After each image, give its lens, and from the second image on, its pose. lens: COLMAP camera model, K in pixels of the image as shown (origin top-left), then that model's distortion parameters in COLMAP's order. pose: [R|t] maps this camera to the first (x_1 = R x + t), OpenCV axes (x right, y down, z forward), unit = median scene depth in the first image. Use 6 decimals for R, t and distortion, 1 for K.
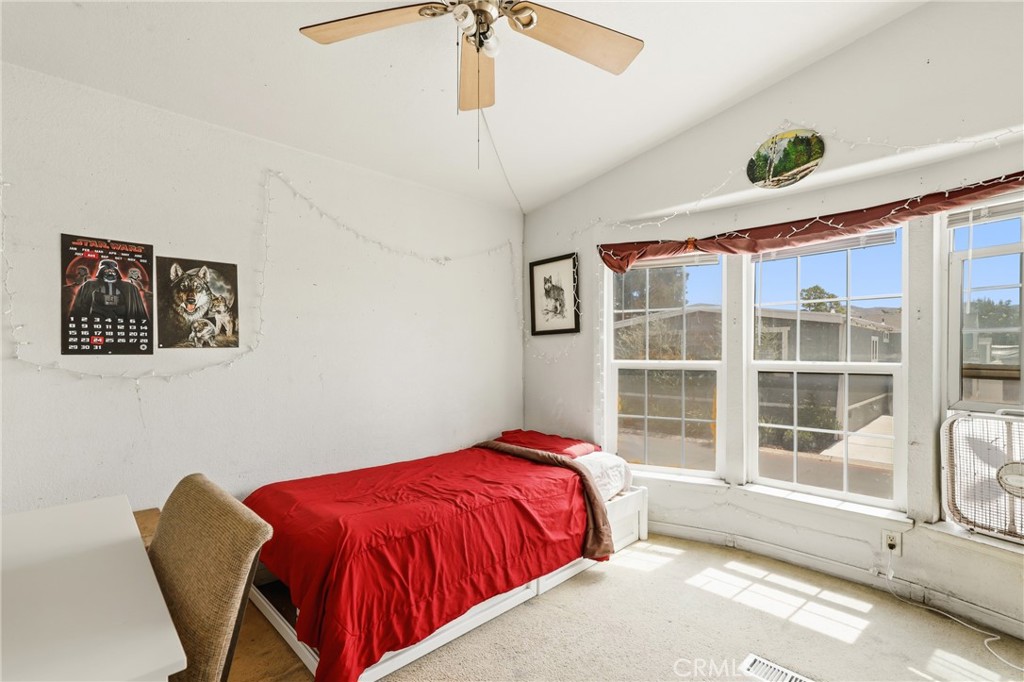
lens RADIAL K [[467.4, 0, 513.1], [0, 467.4, 351.3], [0, 0, 1]] dist [0.000724, 0.000060]
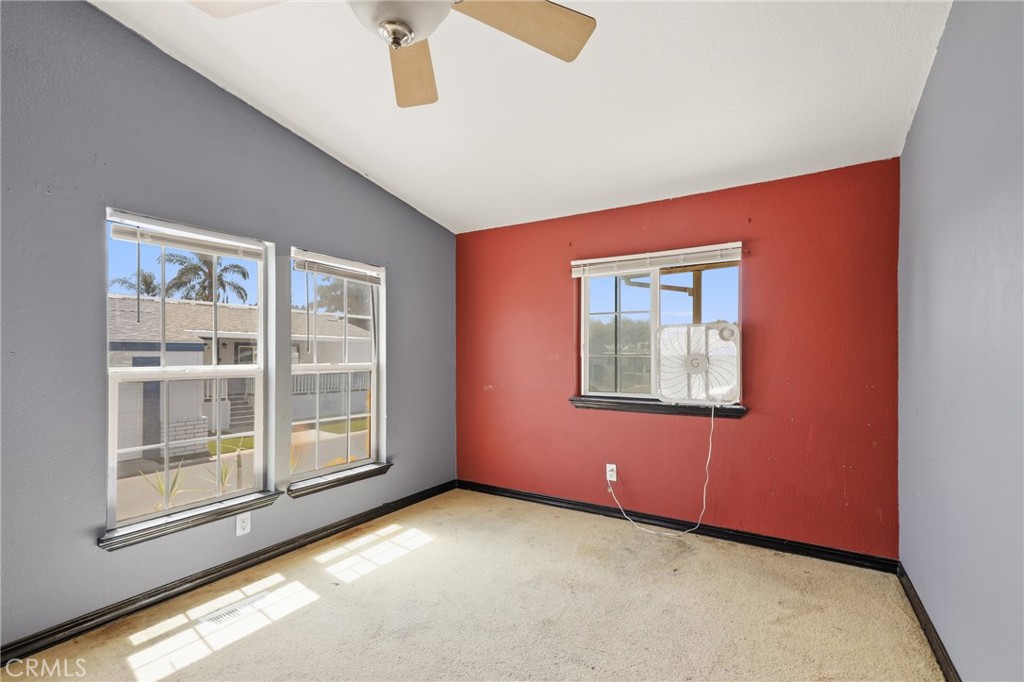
lens RADIAL K [[467.4, 0, 513.1], [0, 467.4, 351.3], [0, 0, 1]] dist [0.000724, 0.000060]
pose [[-0.246326, 0.002961, 0.969183, -0.737060], [0.001705, 0.999995, -0.002621, -0.007703], [-0.969186, 0.001006, -0.246329, 0.940916]]
